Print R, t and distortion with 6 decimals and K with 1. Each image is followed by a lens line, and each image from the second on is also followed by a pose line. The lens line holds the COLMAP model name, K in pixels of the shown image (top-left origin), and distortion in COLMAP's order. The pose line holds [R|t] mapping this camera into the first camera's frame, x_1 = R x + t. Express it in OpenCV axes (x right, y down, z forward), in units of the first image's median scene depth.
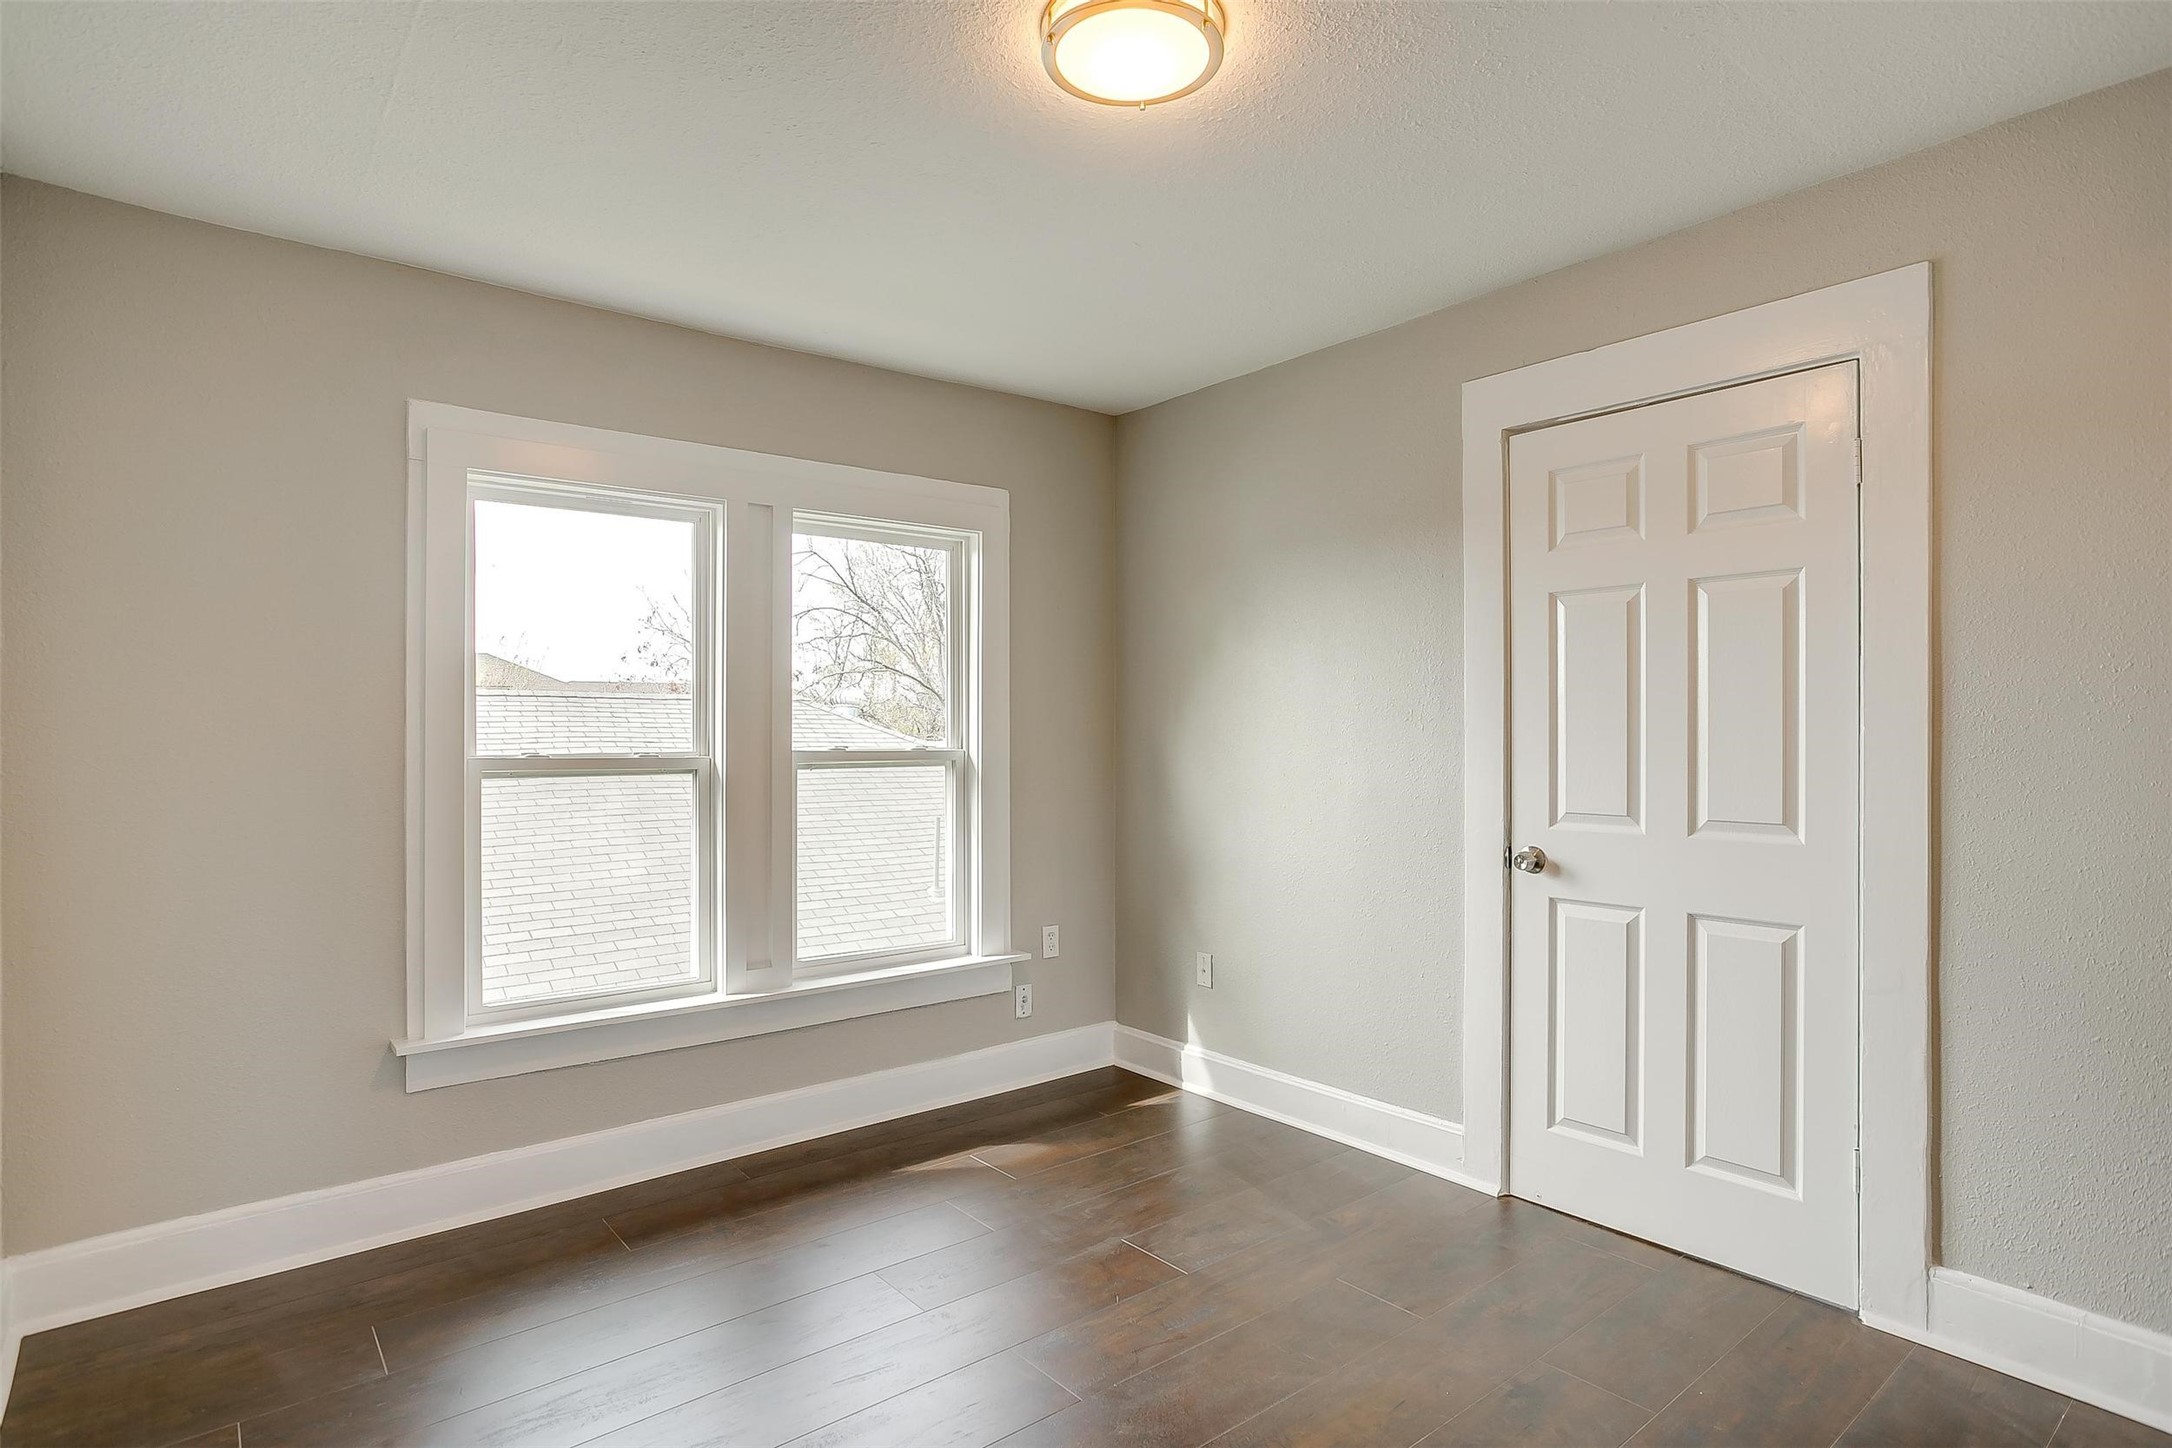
lens RADIAL K [[1156.9, 0, 1072.8], [0, 1156.9, 708.6], [0, 0, 1]] dist [-0.027457, 0.006662]
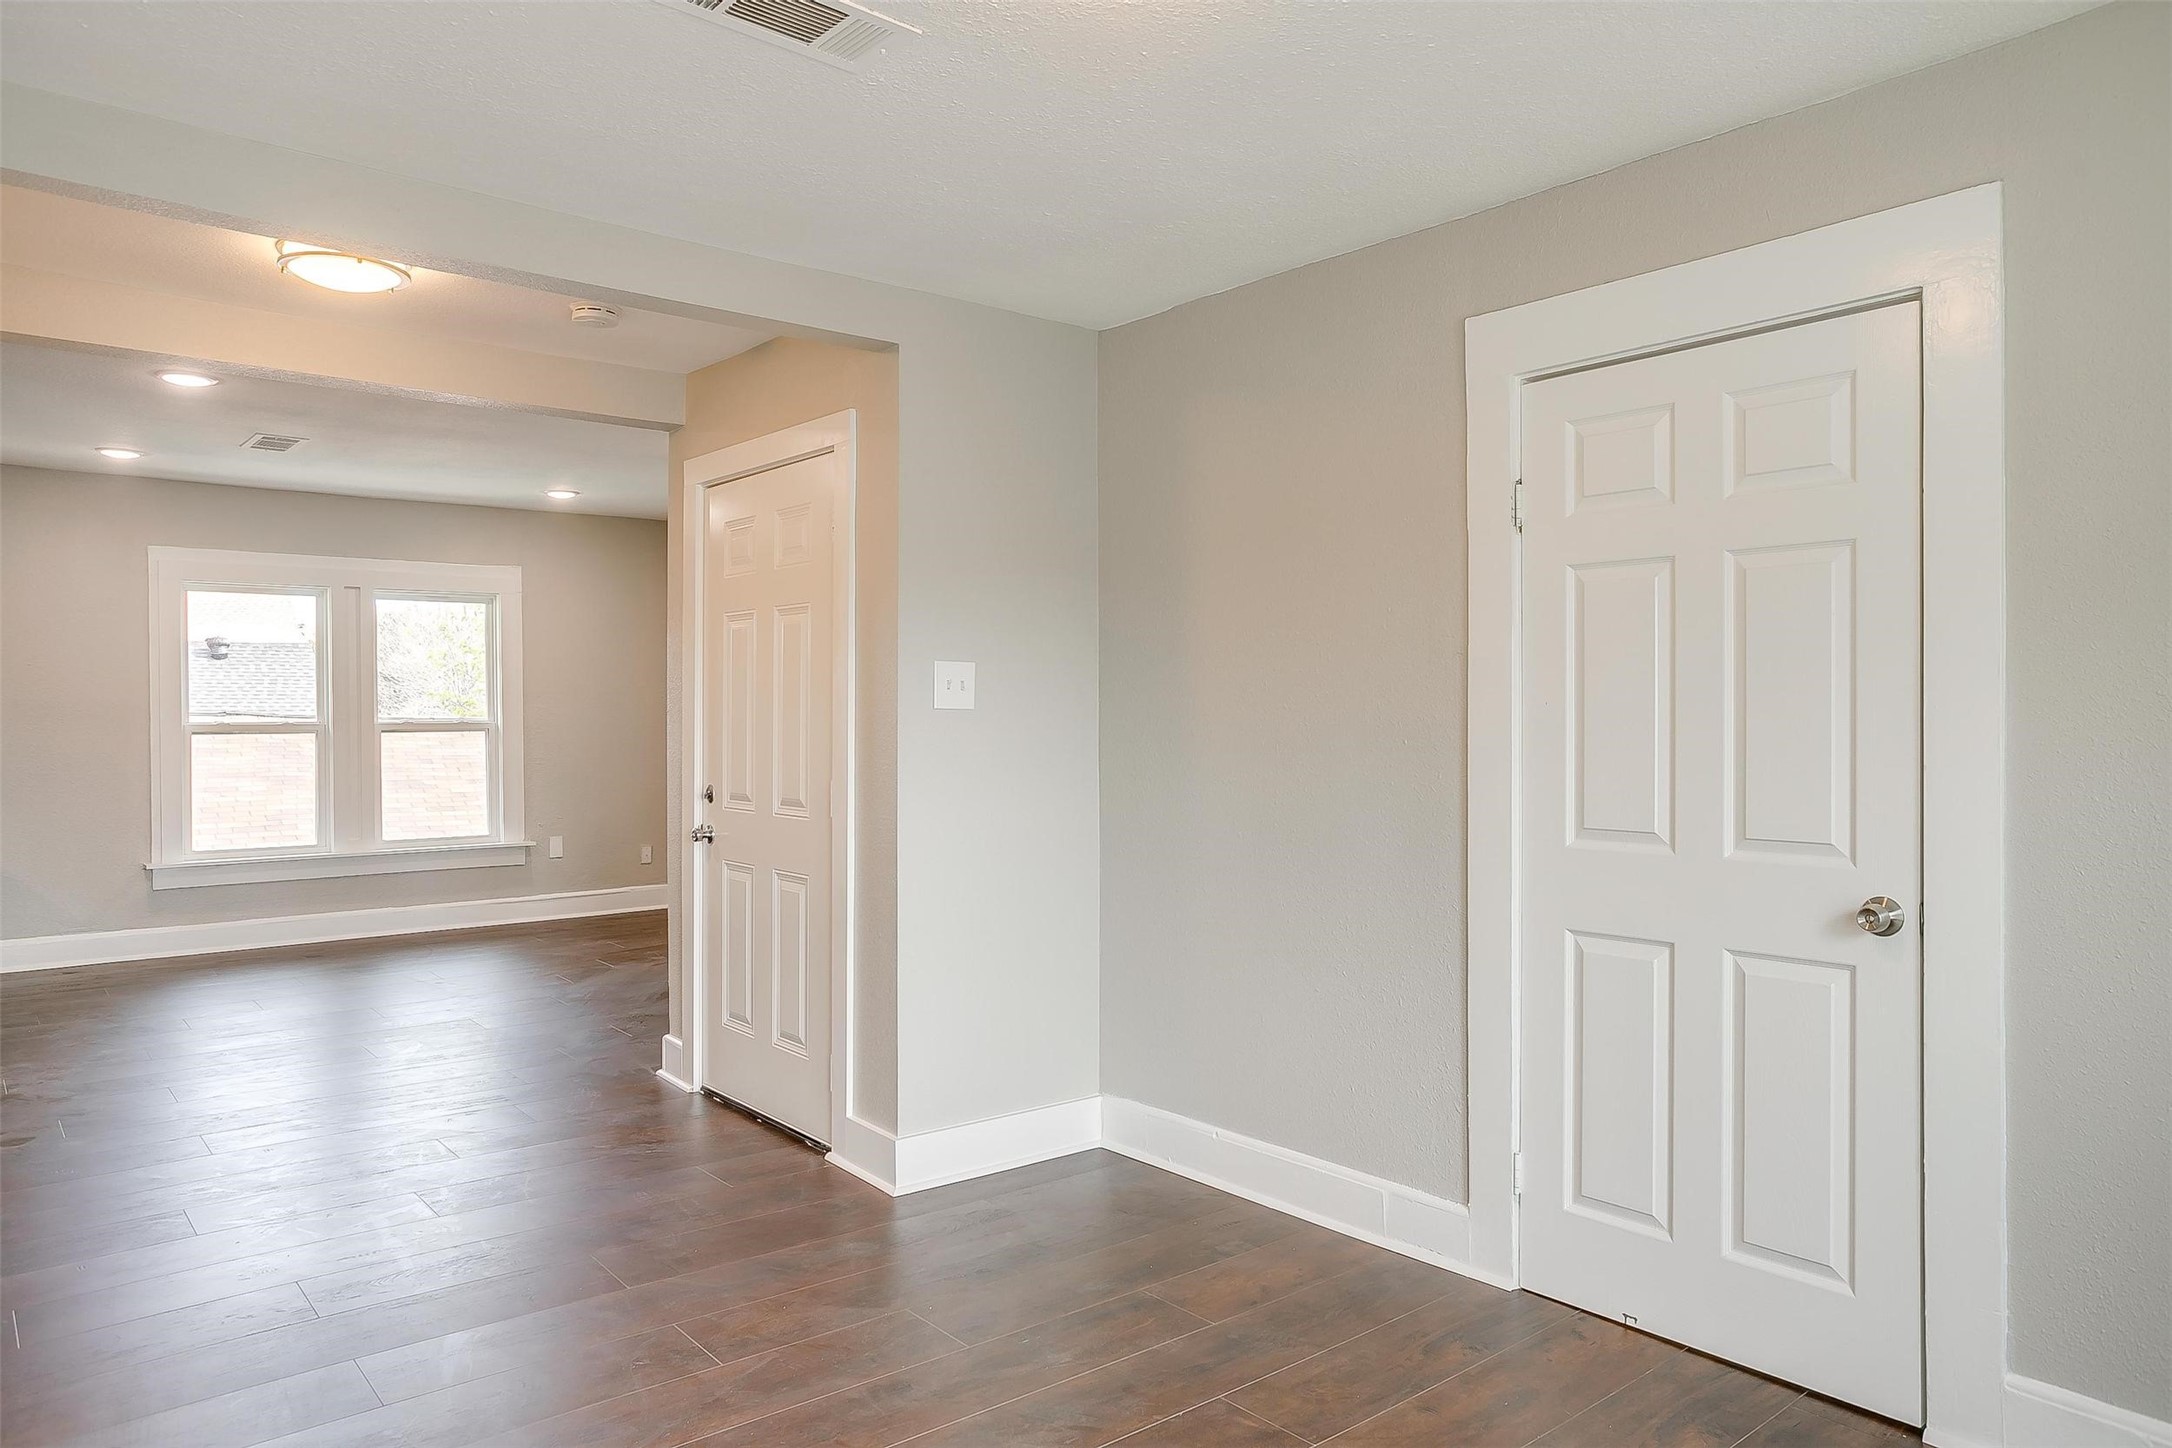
lens RADIAL K [[1452.8, 0, 1074.9], [0, 1452.8, 733.0], [0, 0, 1]] dist [0.032089, -0.001862]
pose [[0.999965, -0.000427, 0.008395, 0.837904], [0.000291, 0.999870, 0.016139, 0.018632], [-0.008400, -0.016136, 0.999835, -1.315042]]
